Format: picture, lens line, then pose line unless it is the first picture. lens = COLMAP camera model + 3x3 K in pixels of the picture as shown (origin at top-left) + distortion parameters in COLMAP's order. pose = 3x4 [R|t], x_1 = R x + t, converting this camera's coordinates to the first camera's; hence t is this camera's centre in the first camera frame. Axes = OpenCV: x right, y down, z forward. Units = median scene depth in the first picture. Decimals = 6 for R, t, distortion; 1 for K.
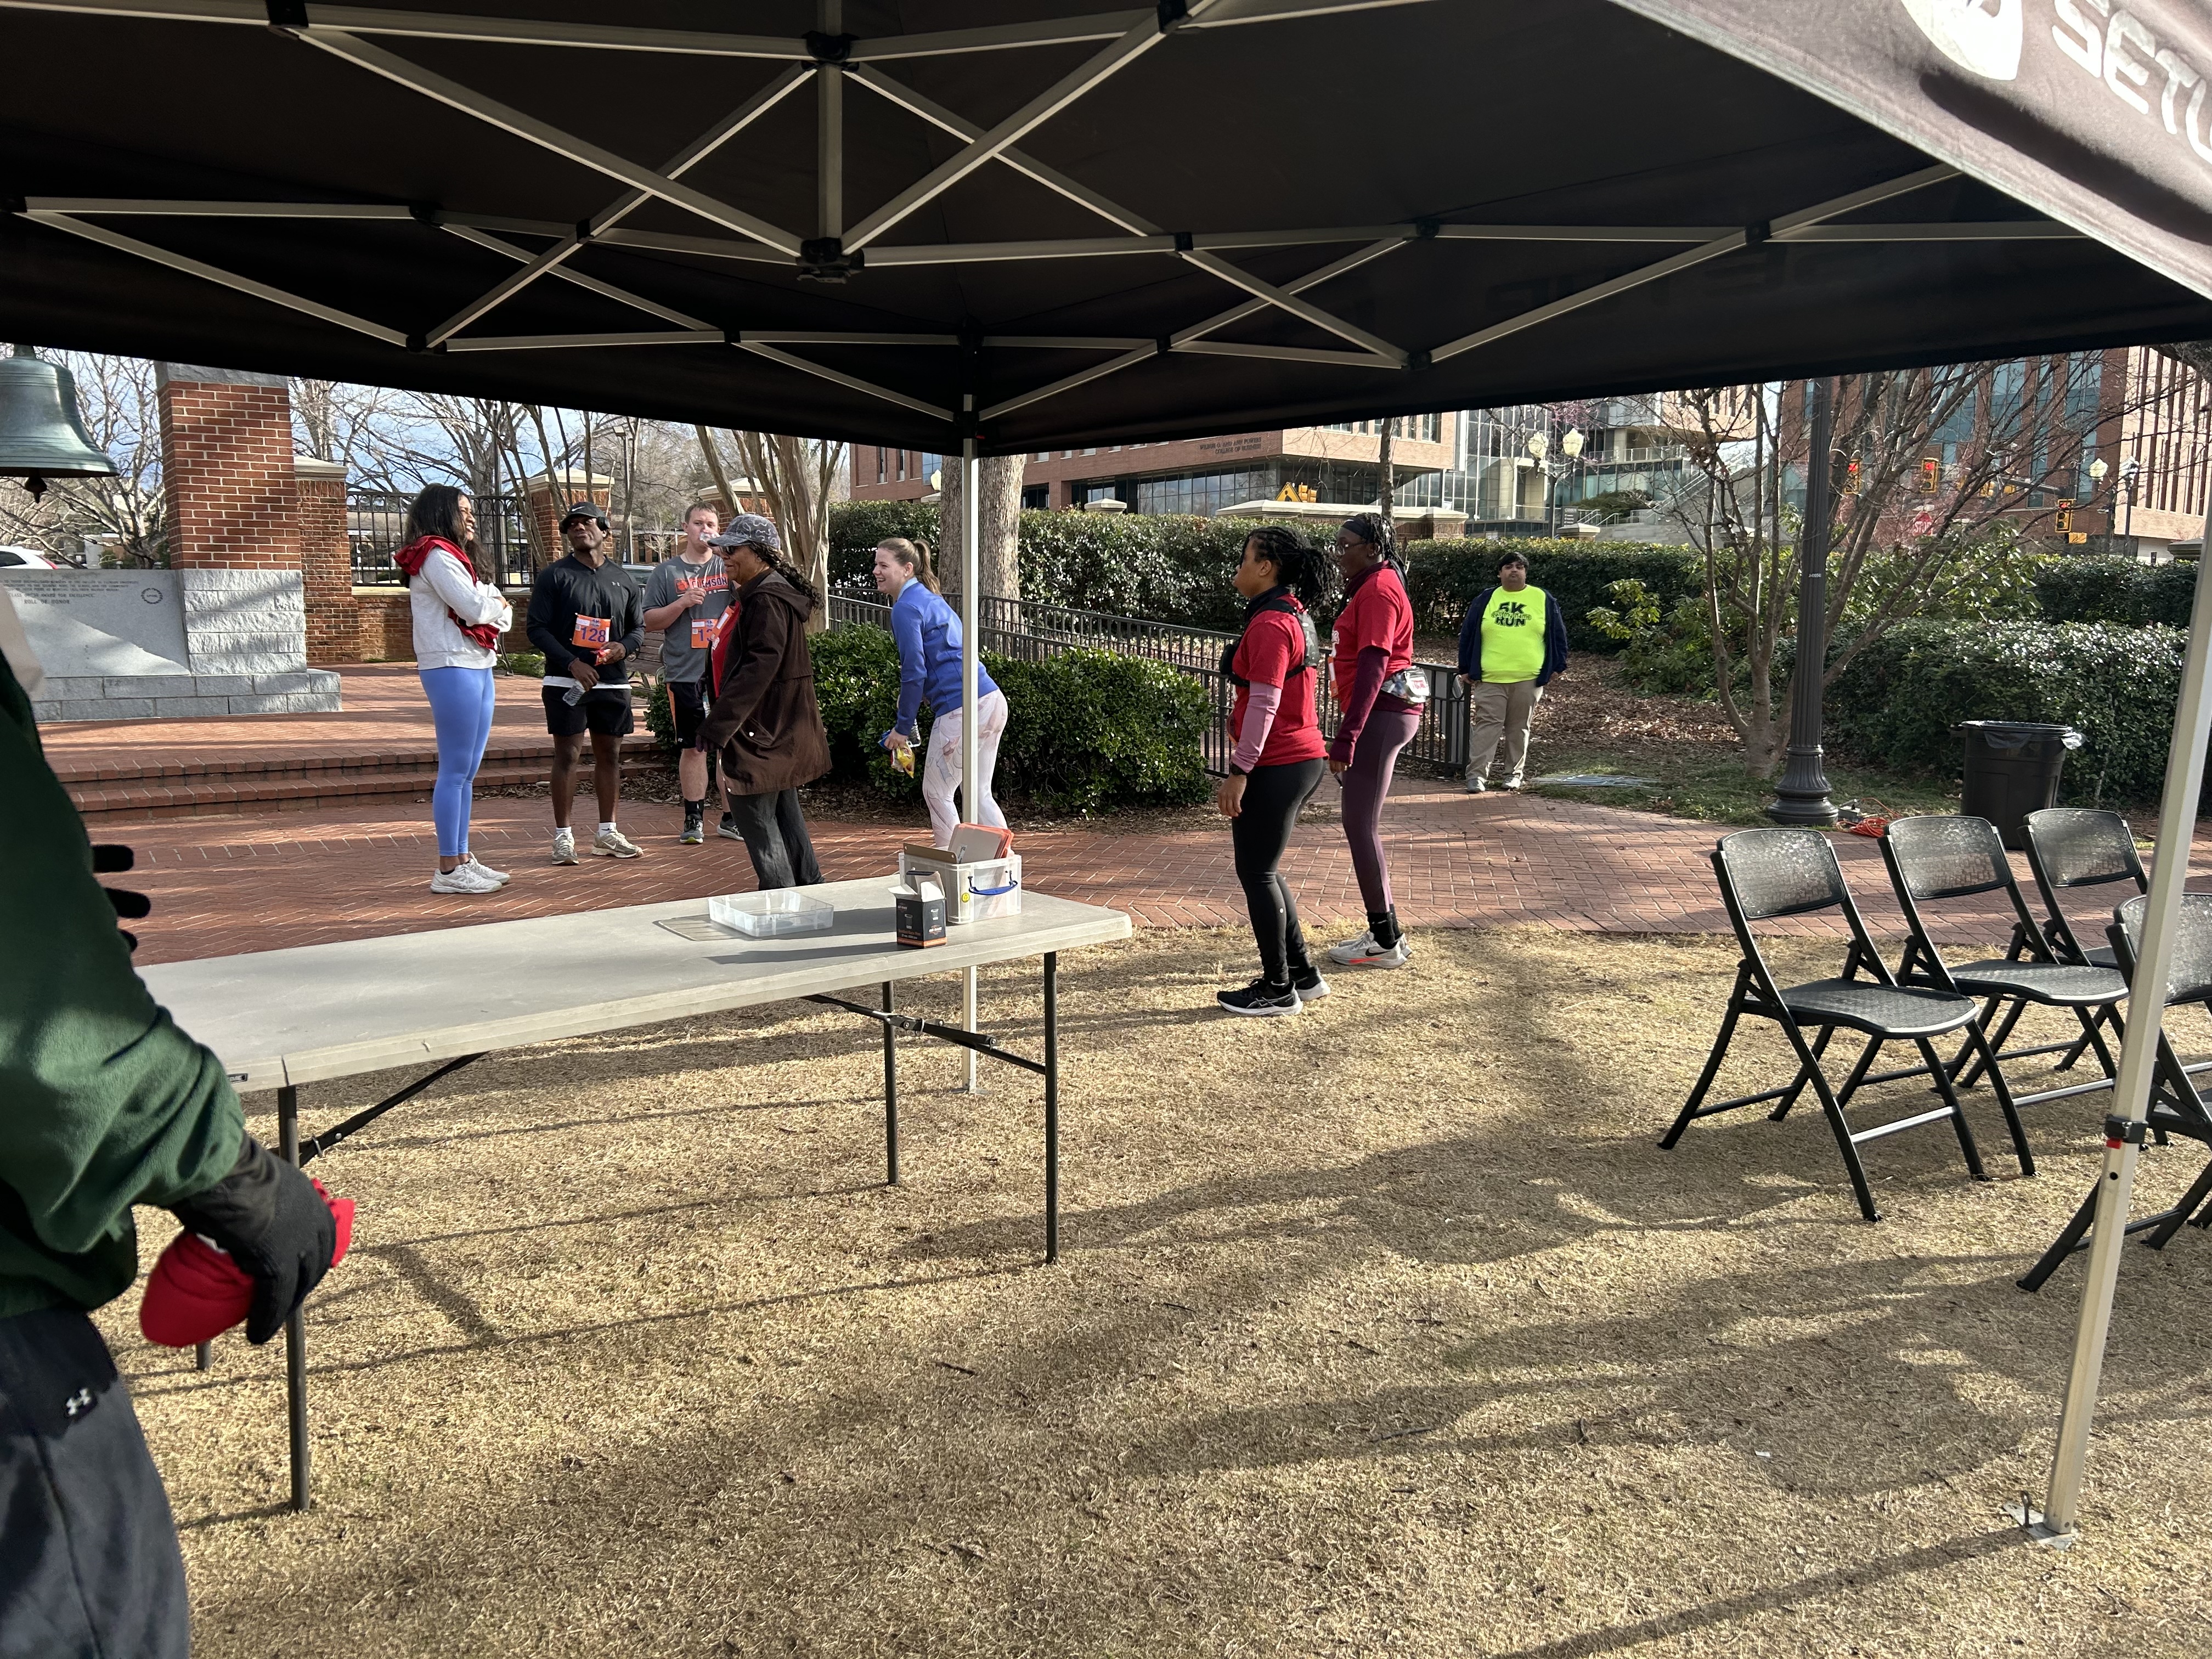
lens RADIAL K [[1682.7, 0, 1064.5], [0, 1682.7, 817.1], [0, 0, 1]] dist [0.047461, -0.042340]
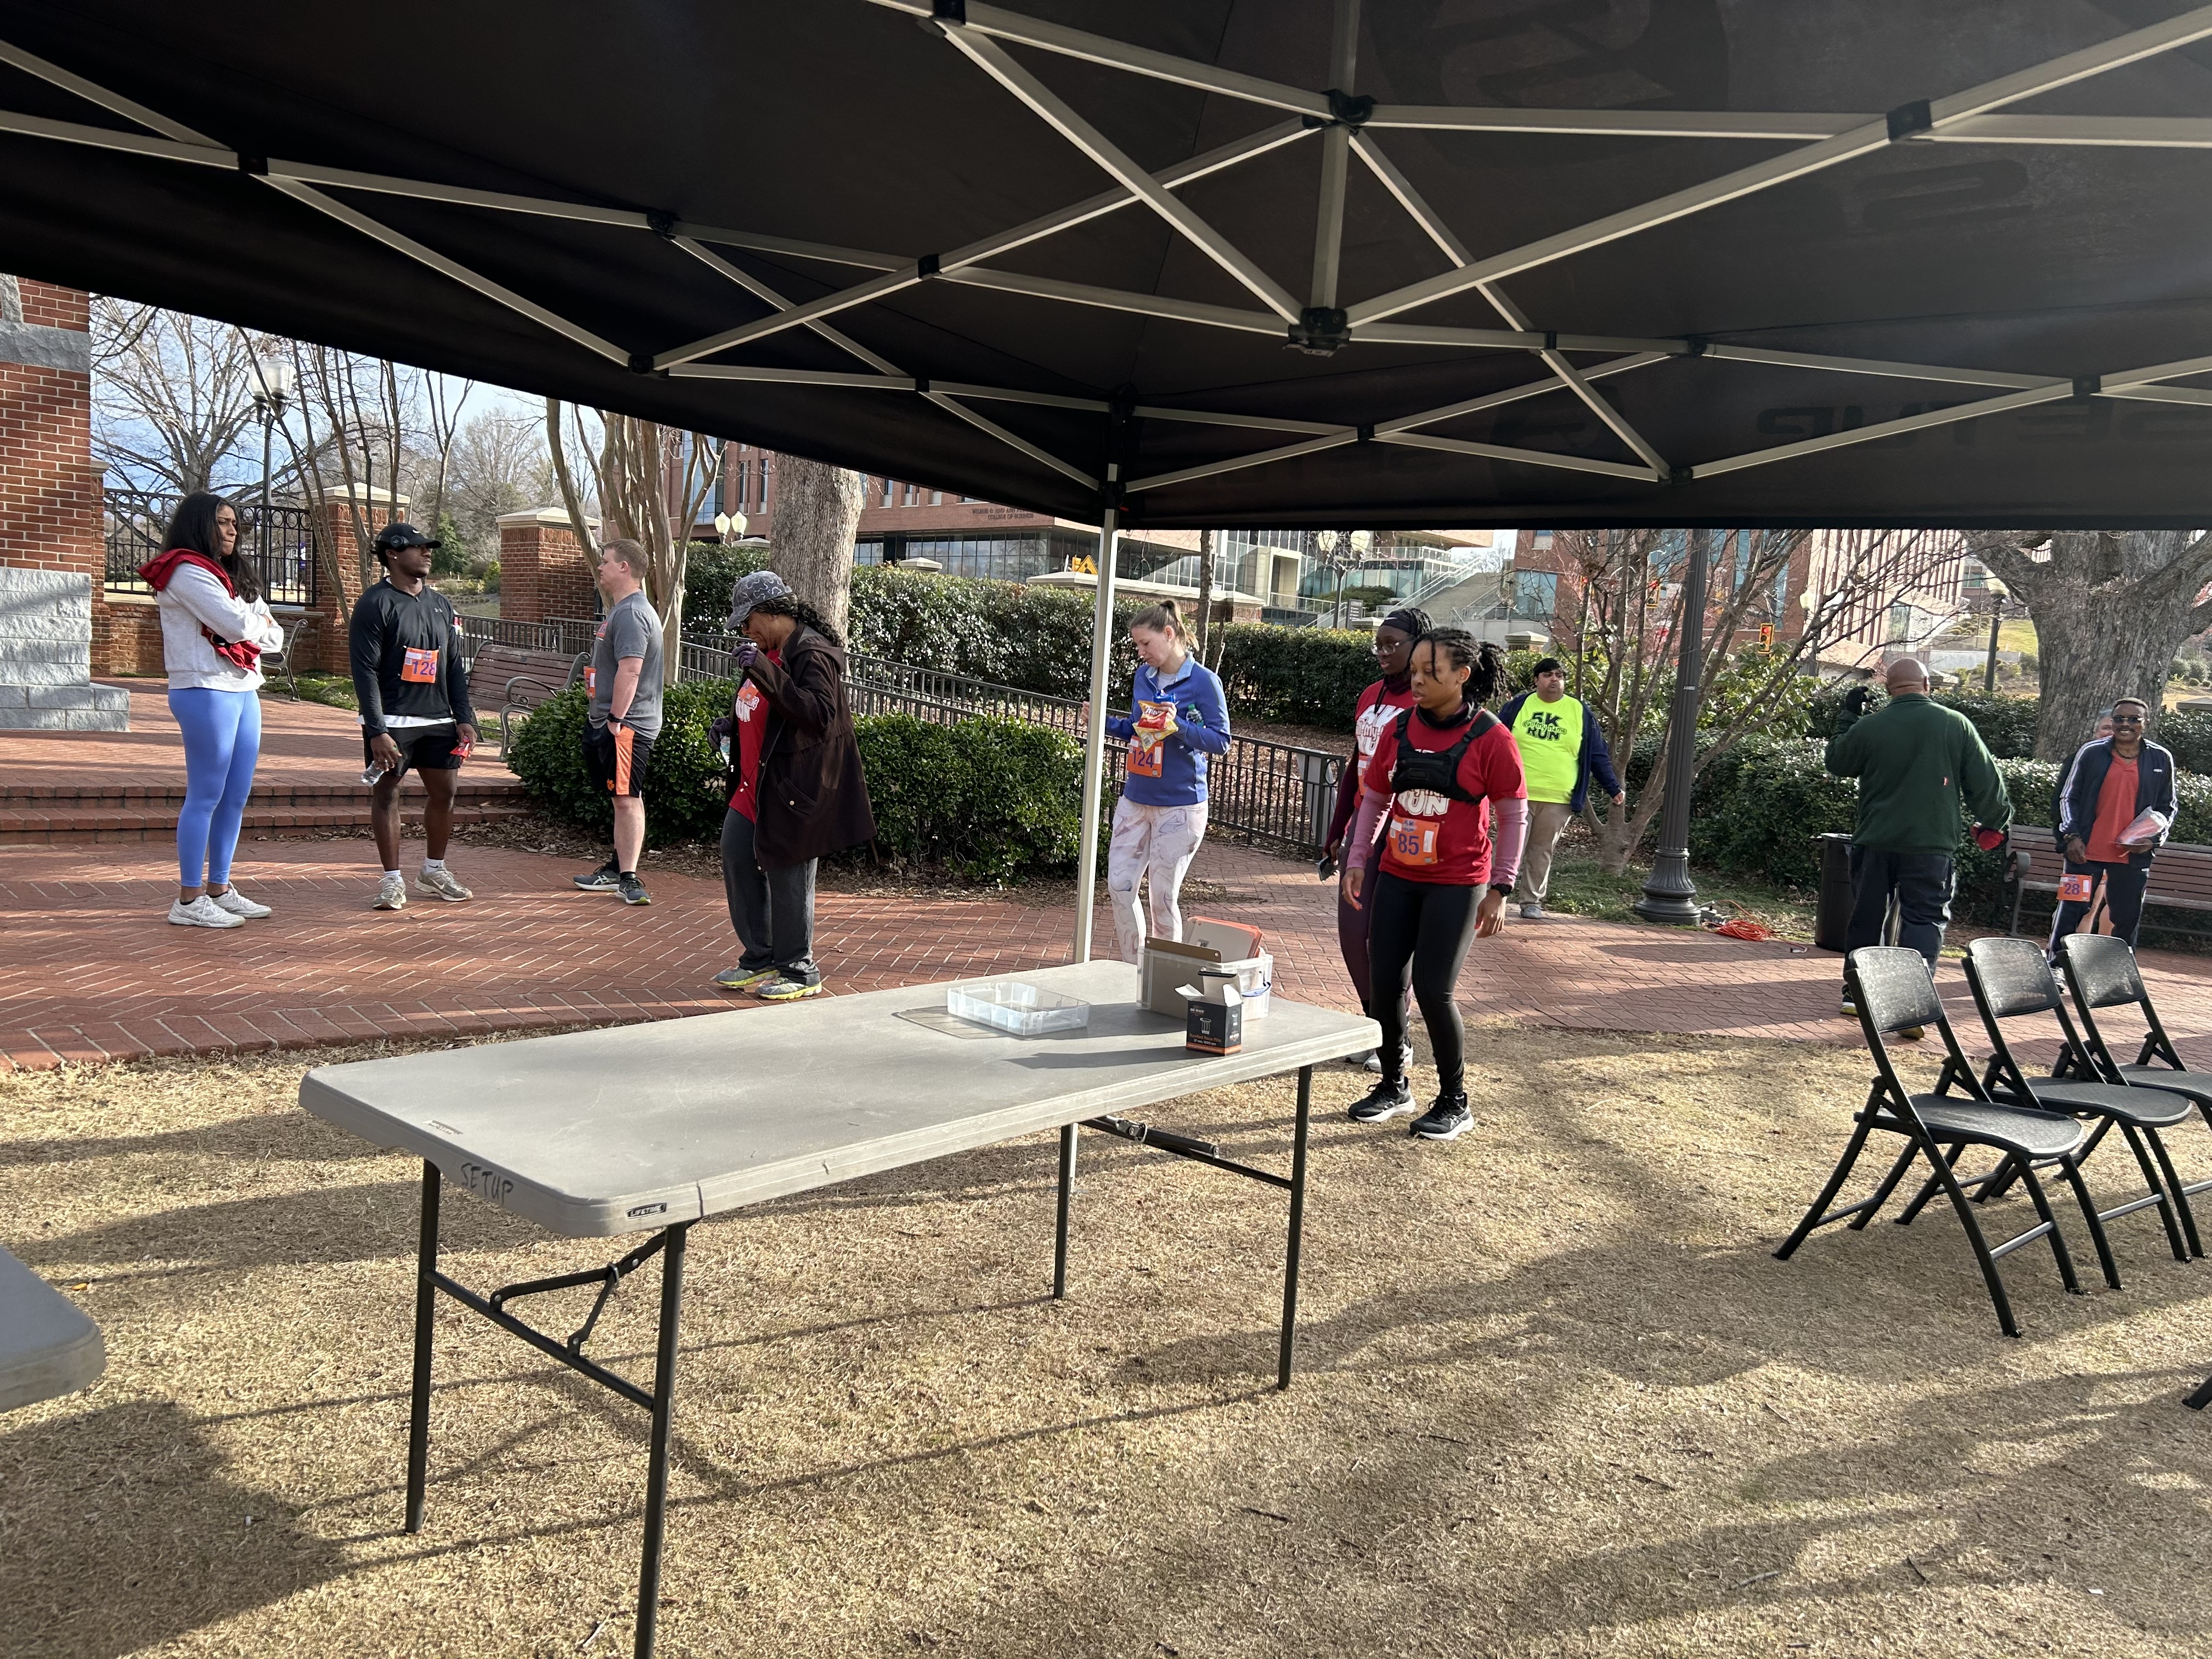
lens RADIAL K [[1682.7, 0, 1098.0], [0, 1682.7, 822.9], [0, 0, 1]] dist [0.047461, -0.042340]
pose [[0.984207, 0.048473, 0.170255, -0.246777], [-0.042862, 0.998415, -0.036485, -0.011118], [-0.171754, 0.028612, 0.984724, 0.066244]]
